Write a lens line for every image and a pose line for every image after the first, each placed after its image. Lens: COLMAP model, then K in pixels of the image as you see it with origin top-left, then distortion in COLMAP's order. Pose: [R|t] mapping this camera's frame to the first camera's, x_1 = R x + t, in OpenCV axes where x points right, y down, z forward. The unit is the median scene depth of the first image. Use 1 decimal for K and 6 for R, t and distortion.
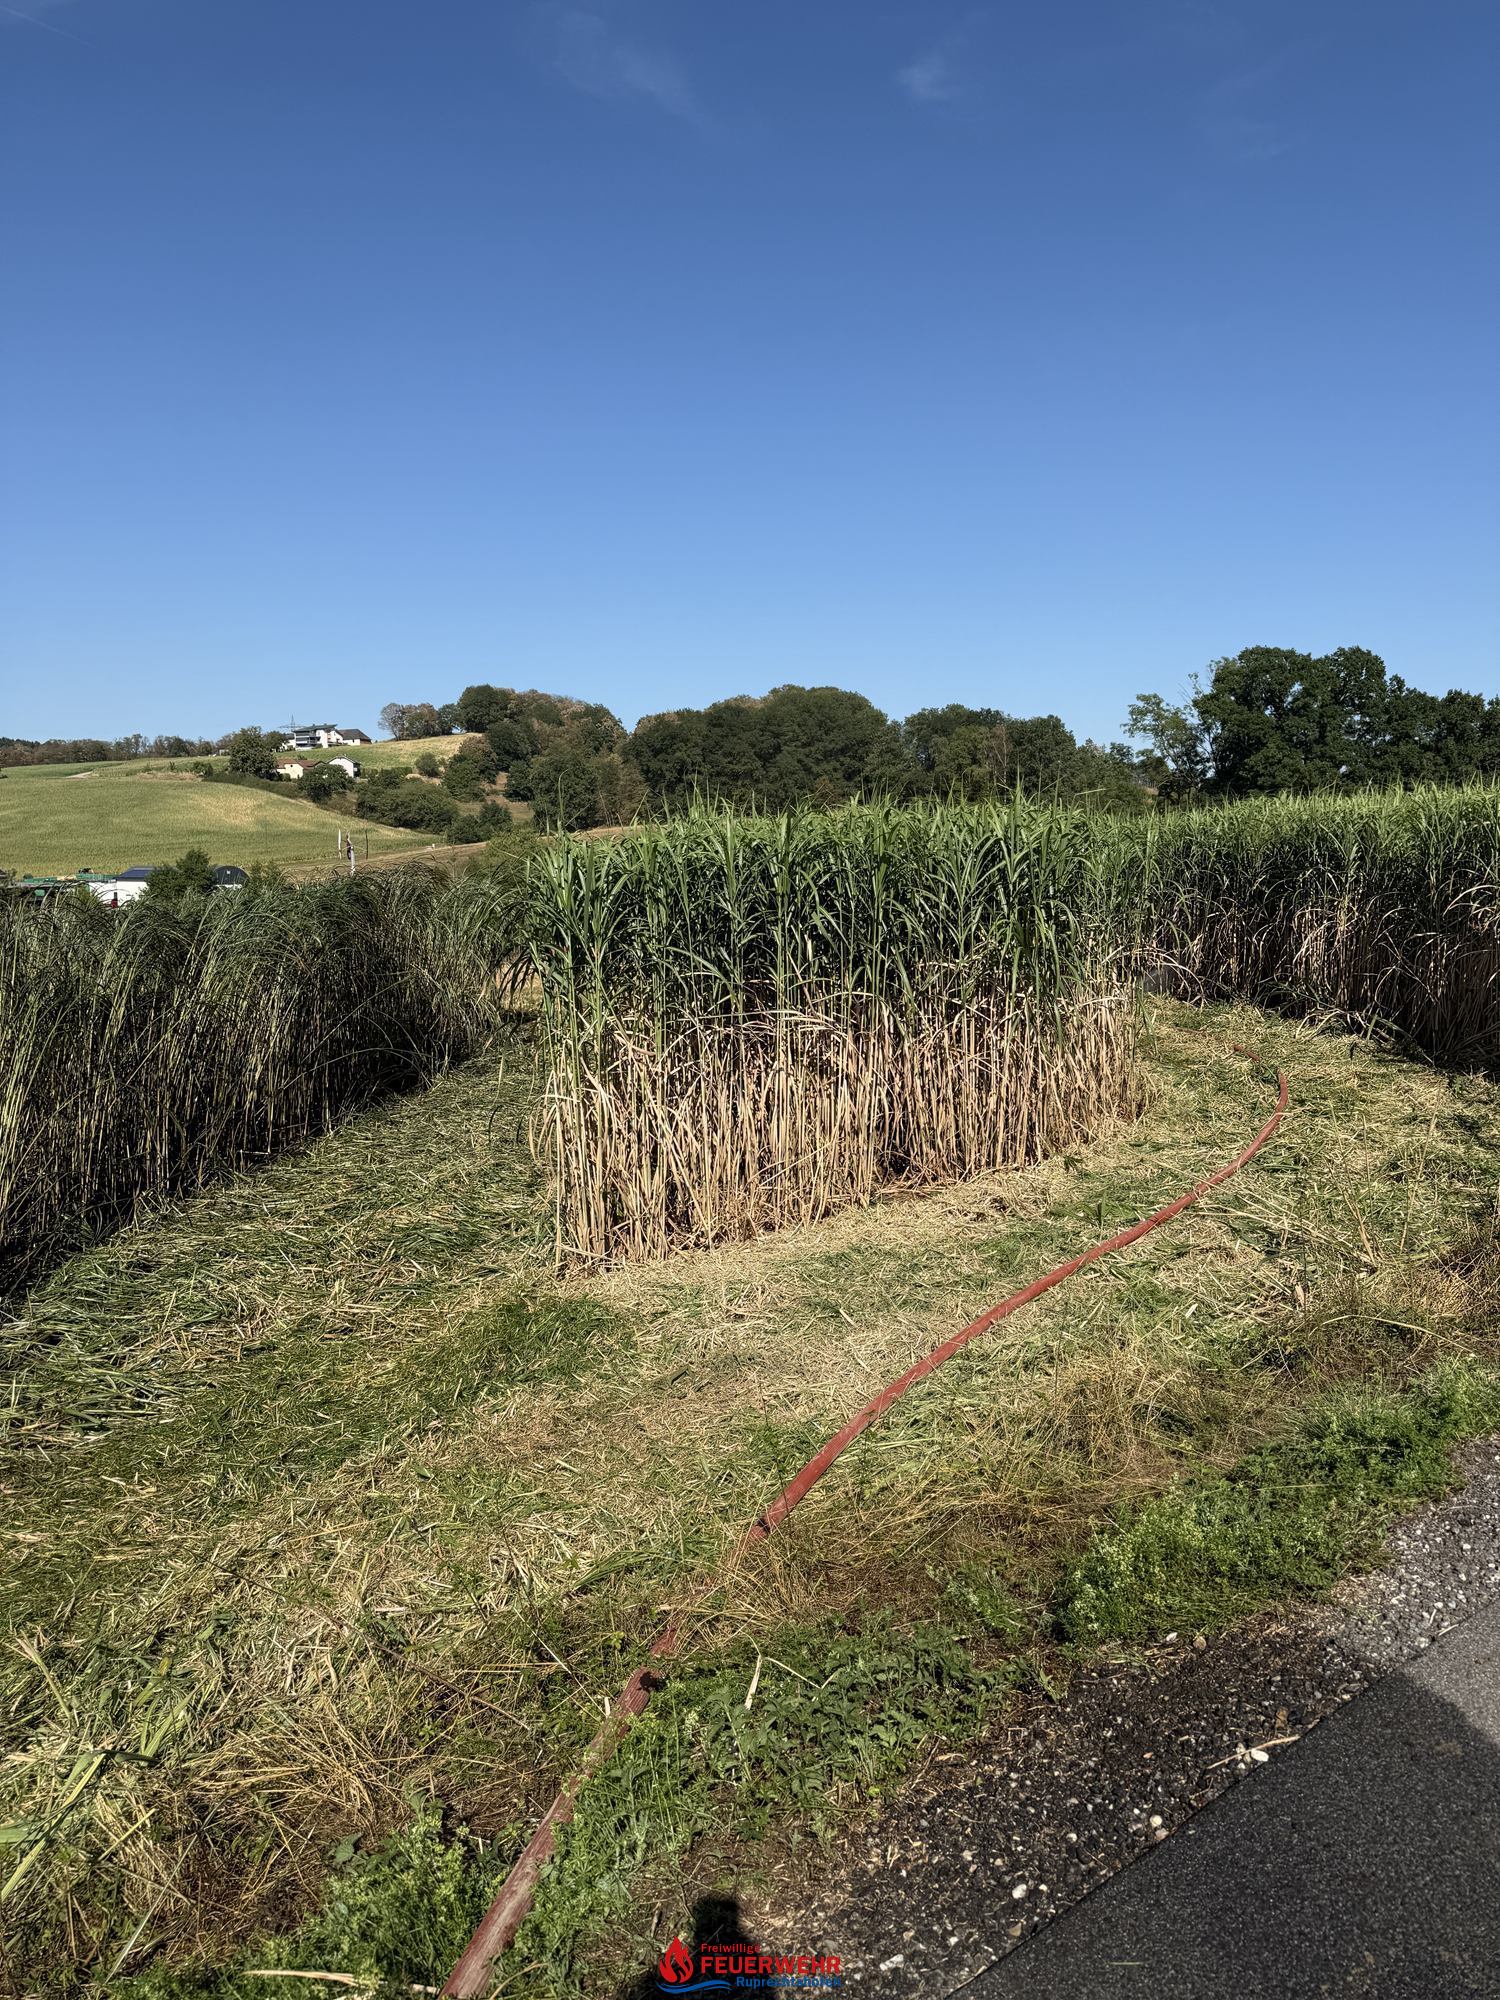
lens RADIAL K [[1401.3, 0, 750.1], [0, 1401.3, 1003.6], [0, 0, 1]] dist [0.000420, -0.001508]
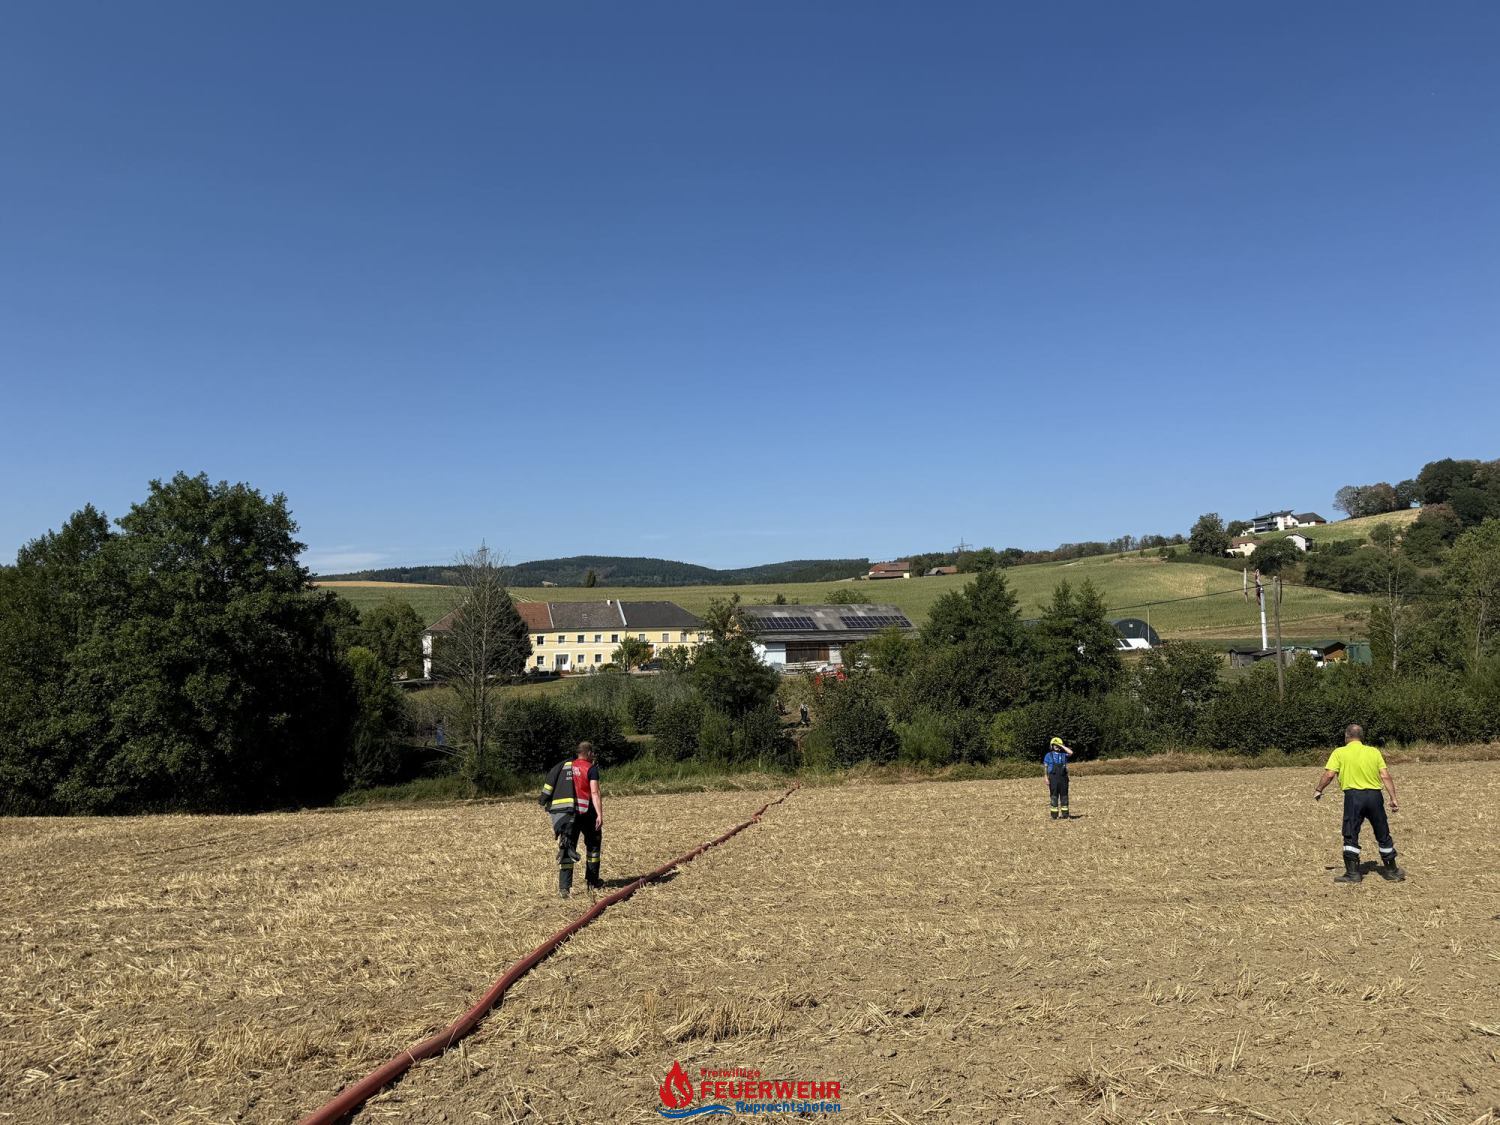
lens RADIAL K [[1051.0, 0, 750.4], [0, 1051.0, 571.7], [0, 0, 1]] dist [0.000420, -0.001508]
pose [[0.713763, -0.056567, -0.698100, -0.021847], [-0.059741, 0.988183, -0.141154, -0.005176], [0.697835, 0.142456, 0.701949, 0.127497]]
